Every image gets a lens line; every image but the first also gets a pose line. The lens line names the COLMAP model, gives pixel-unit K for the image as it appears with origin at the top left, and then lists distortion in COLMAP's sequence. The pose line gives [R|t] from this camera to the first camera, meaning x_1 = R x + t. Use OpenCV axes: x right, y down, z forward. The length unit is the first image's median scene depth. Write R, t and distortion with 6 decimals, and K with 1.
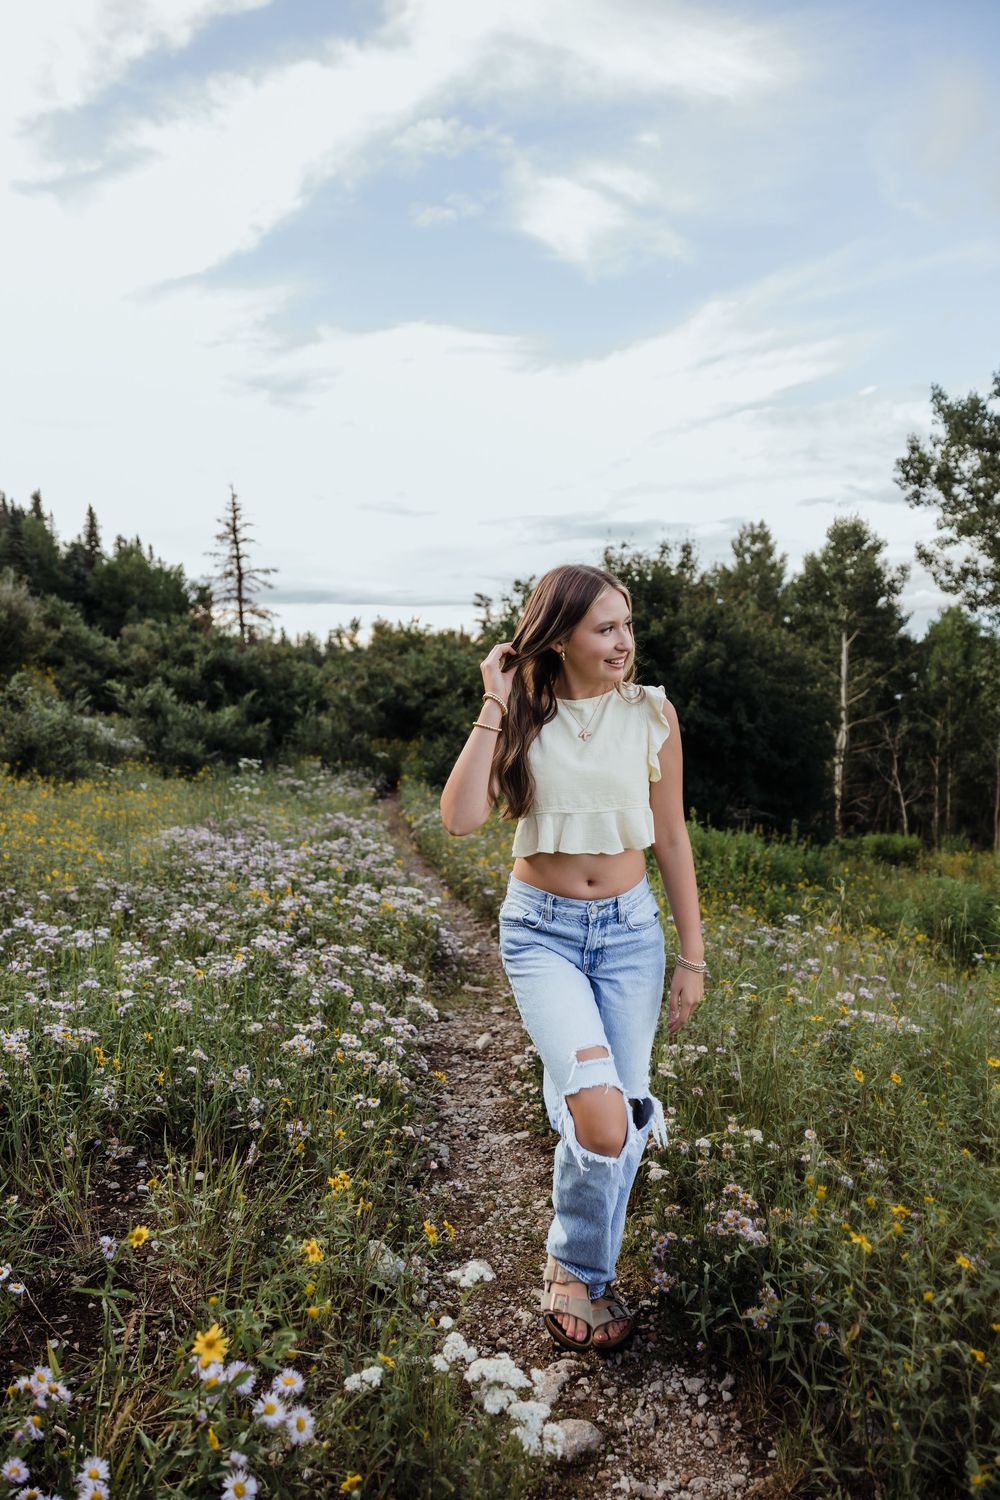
lens RADIAL K [[997.1, 0, 500.0], [0, 997.1, 750.0], [0, 0, 1]] dist [0.001061, 0.005117]
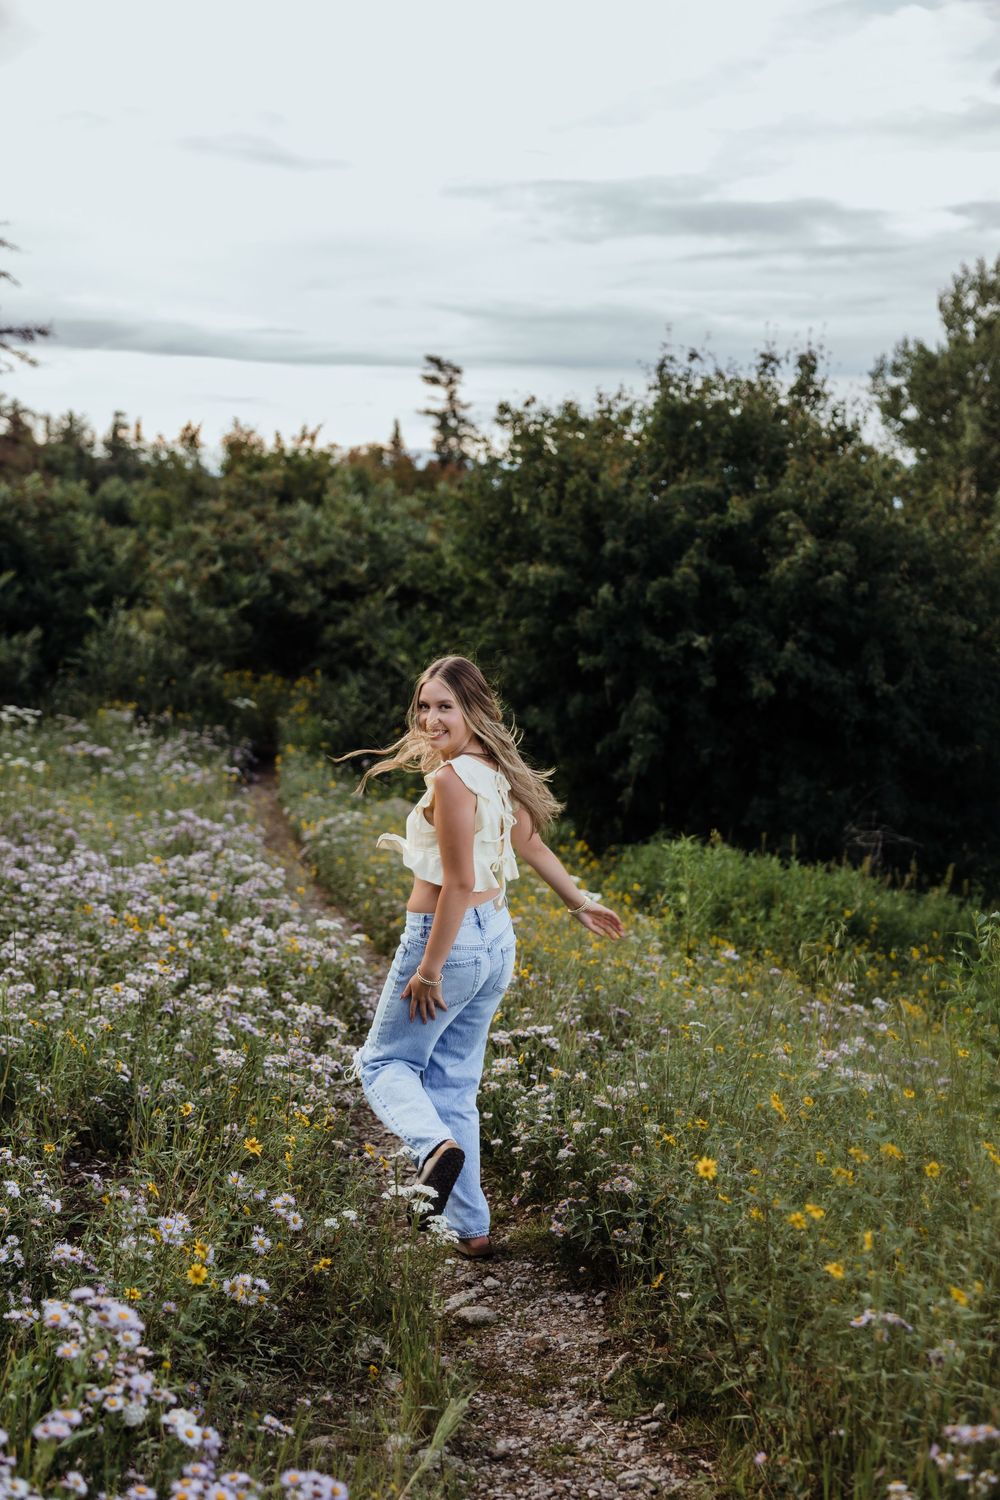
lens RADIAL K [[2139.0, 0, 500.0], [0, 2139.0, 750.0], [0, 0, 1]] dist [-0.014164, -0.025799]
pose [[0.998997, 0.041384, 0.017110, 0.003244], [-0.041939, 0.998560, 0.033467, -0.017317], [-0.015701, -0.034151, 0.999293, -0.208124]]
